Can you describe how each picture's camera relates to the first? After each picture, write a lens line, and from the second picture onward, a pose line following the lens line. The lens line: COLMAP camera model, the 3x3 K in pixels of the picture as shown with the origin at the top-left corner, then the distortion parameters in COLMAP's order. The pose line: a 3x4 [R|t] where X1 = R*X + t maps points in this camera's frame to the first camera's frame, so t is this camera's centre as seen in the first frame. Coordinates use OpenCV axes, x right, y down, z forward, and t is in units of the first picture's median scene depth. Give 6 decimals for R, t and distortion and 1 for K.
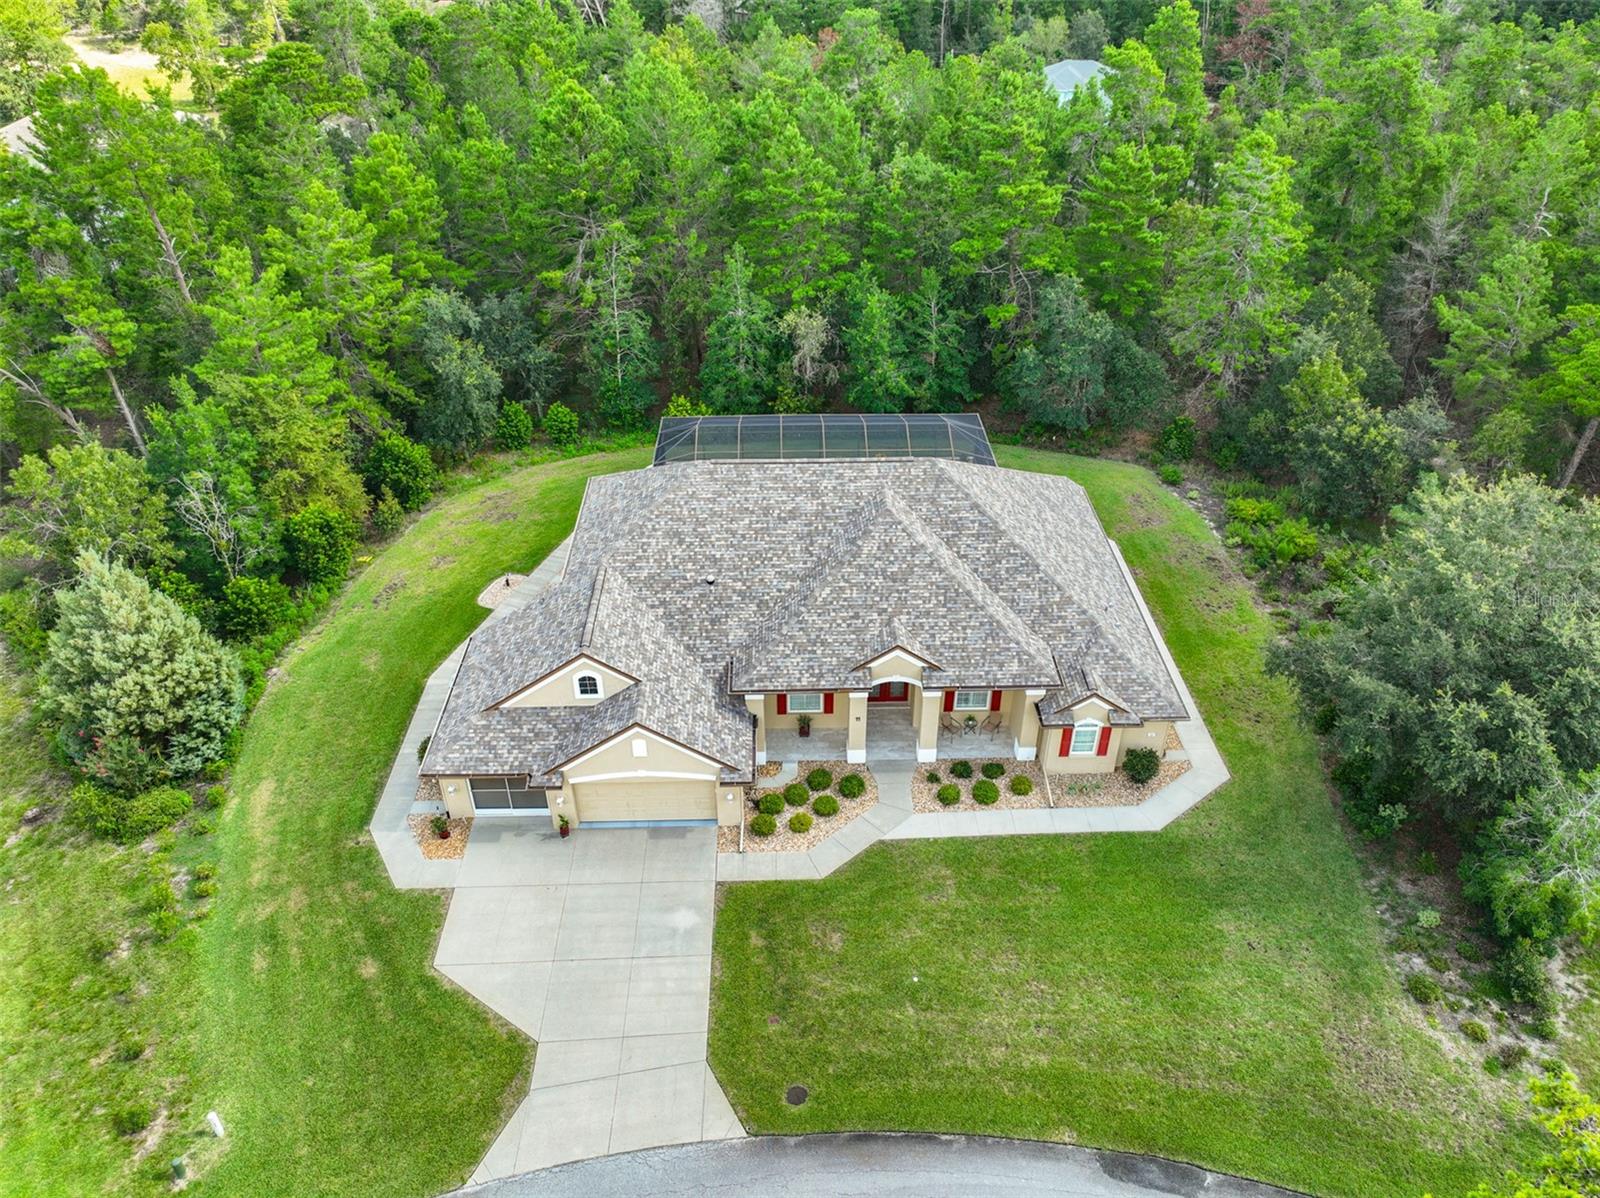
lens RADIAL K [[1123.8, 0, 800.0], [0, 1123.8, 599.0], [0, 0, 1]] dist [0.004567, 0.024896]
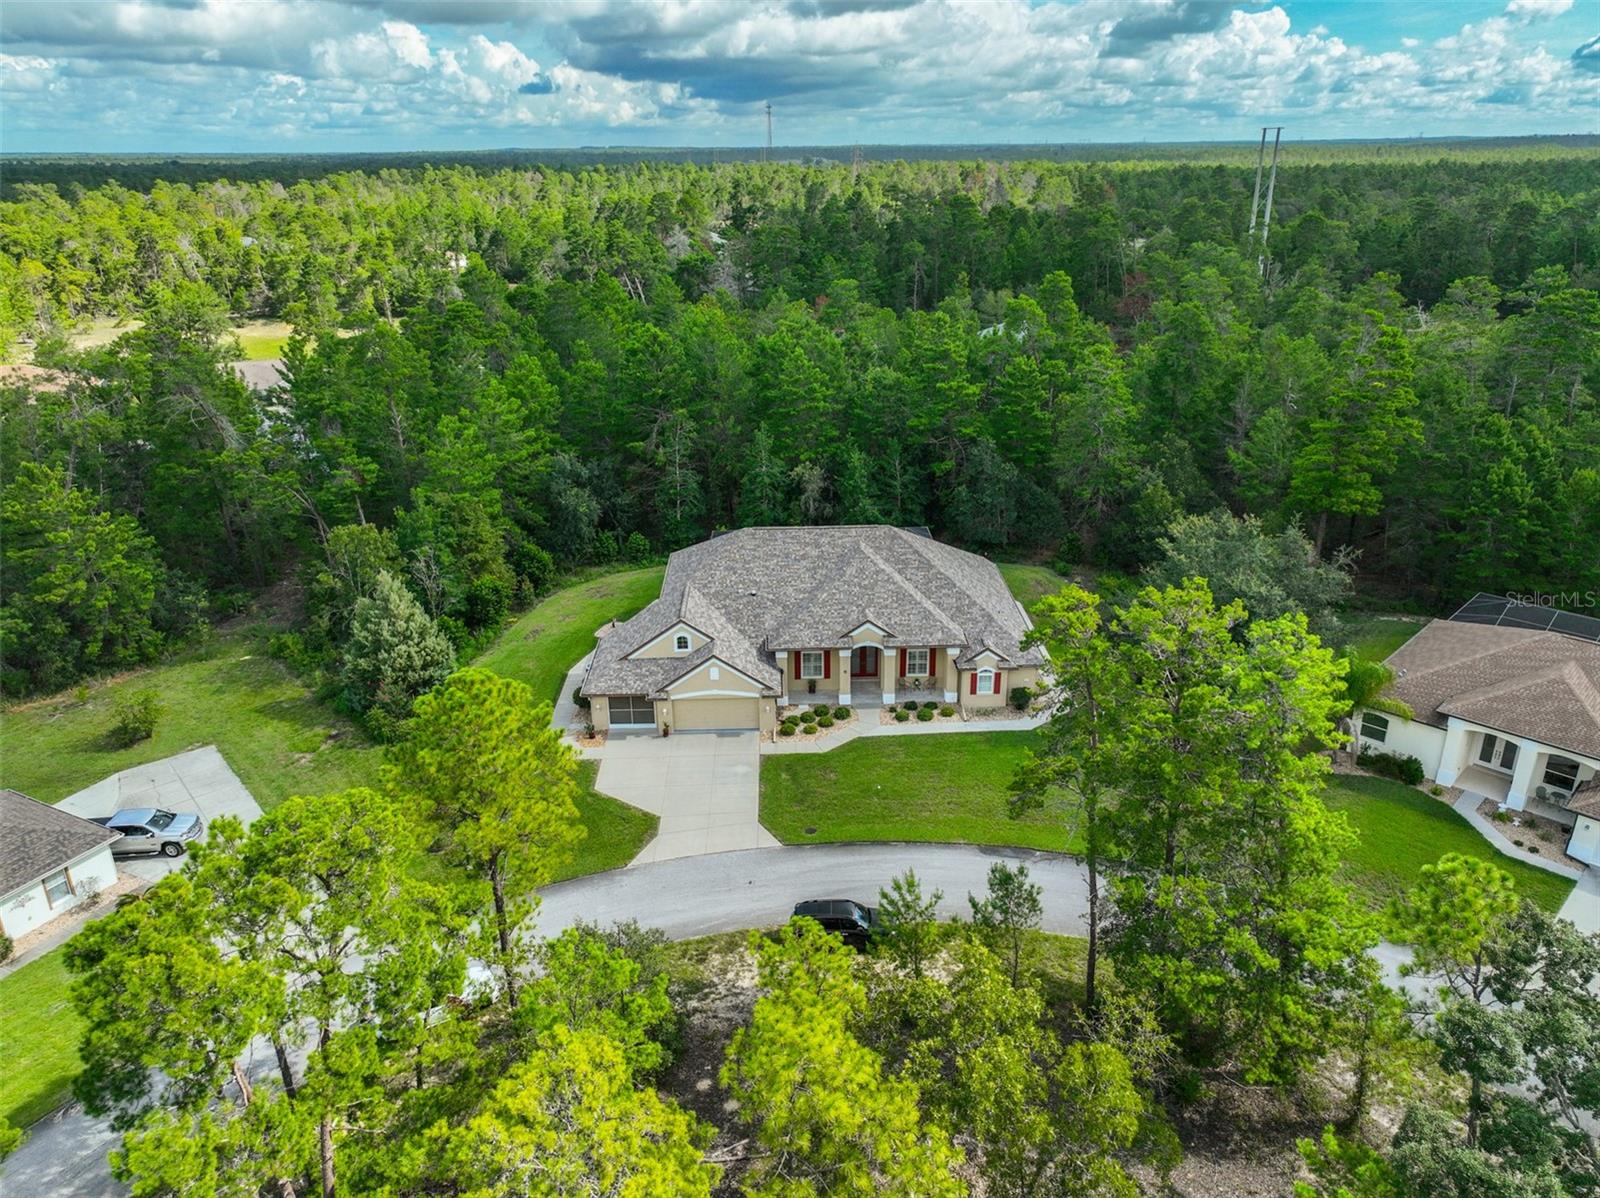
lens RADIAL K [[1109.2, 0, 800.0], [0, 1109.2, 599.0], [0, 0, 1]] dist [0.029130, 0.001361]
pose [[0.999957, -0.009115, -0.001529, -0.009927], [0.008584, 0.977253, -0.211902, 0.332907], [0.003426, 0.211879, 0.977290, -0.570130]]
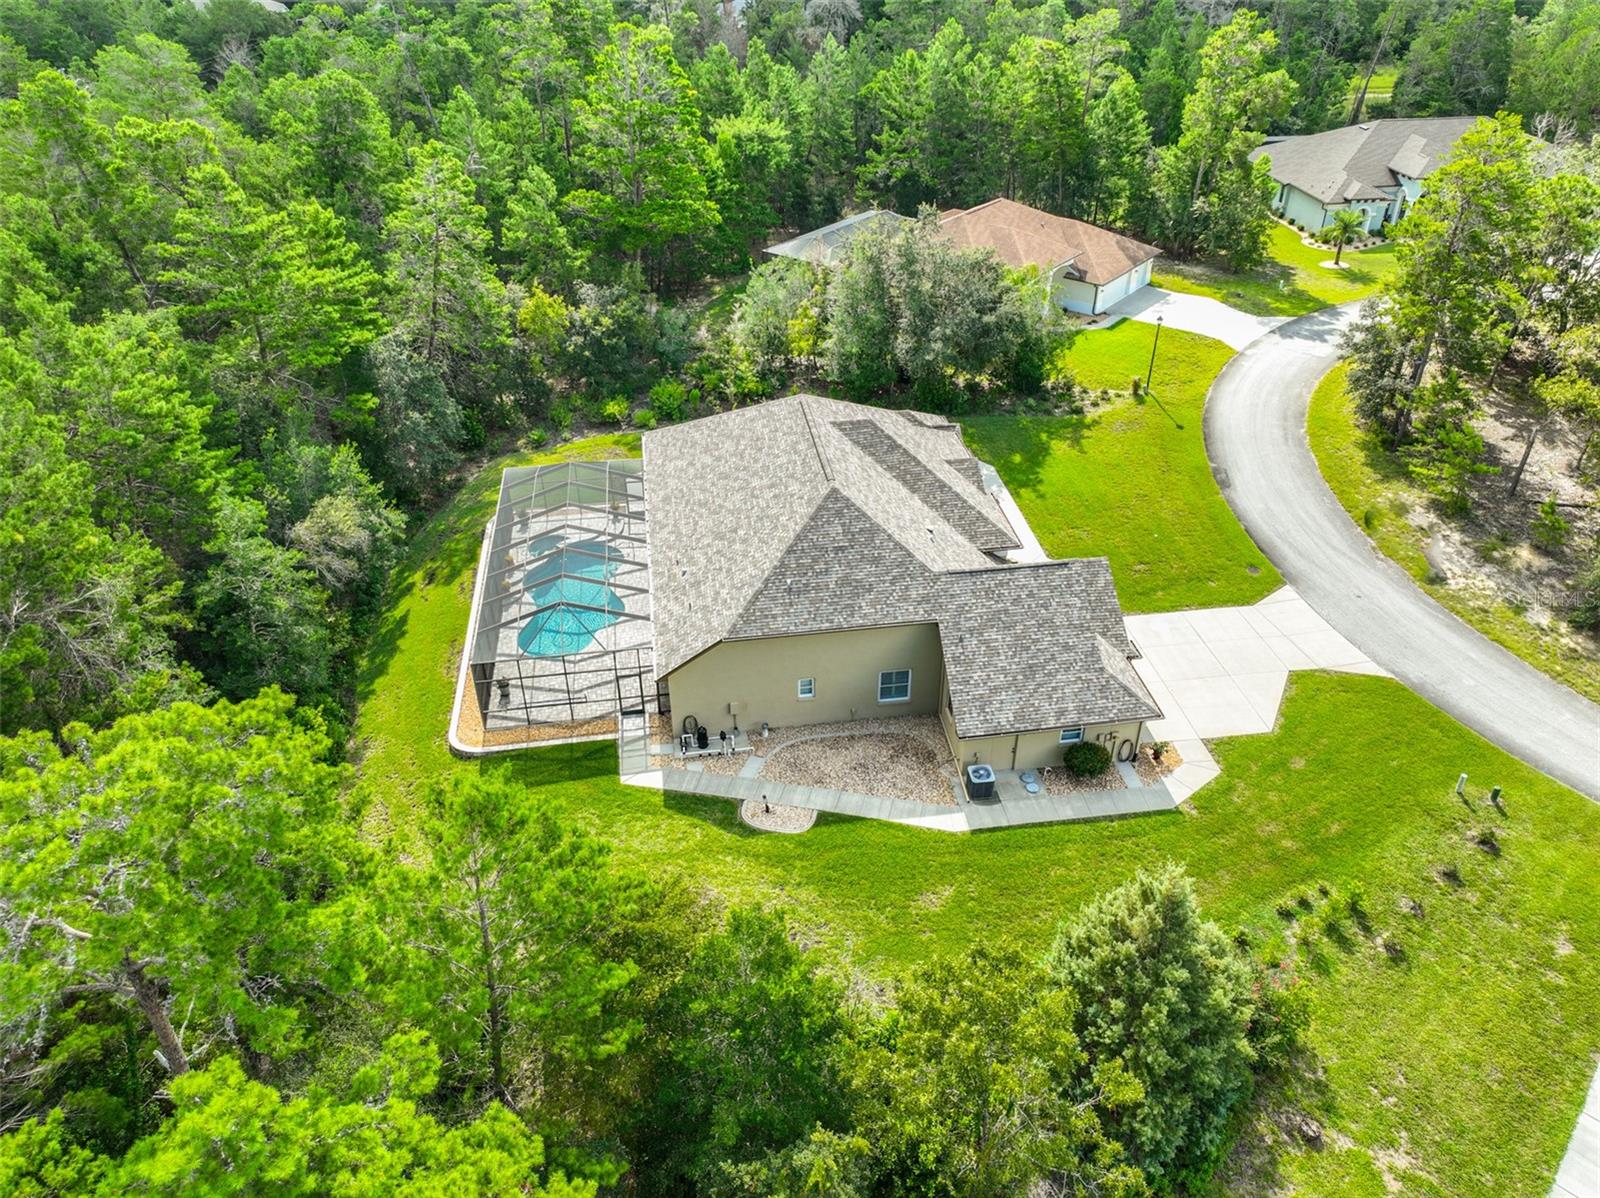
lens RADIAL K [[1109.2, 0, 800.0], [0, 1109.2, 599.0], [0, 0, 1]] dist [0.029130, 0.001361]
pose [[-0.118458, -0.551985, 0.825397, -1.040475], [0.570858, 0.642287, 0.511458, -0.628965], [-0.812459, 0.531771, 0.239021, 0.872852]]
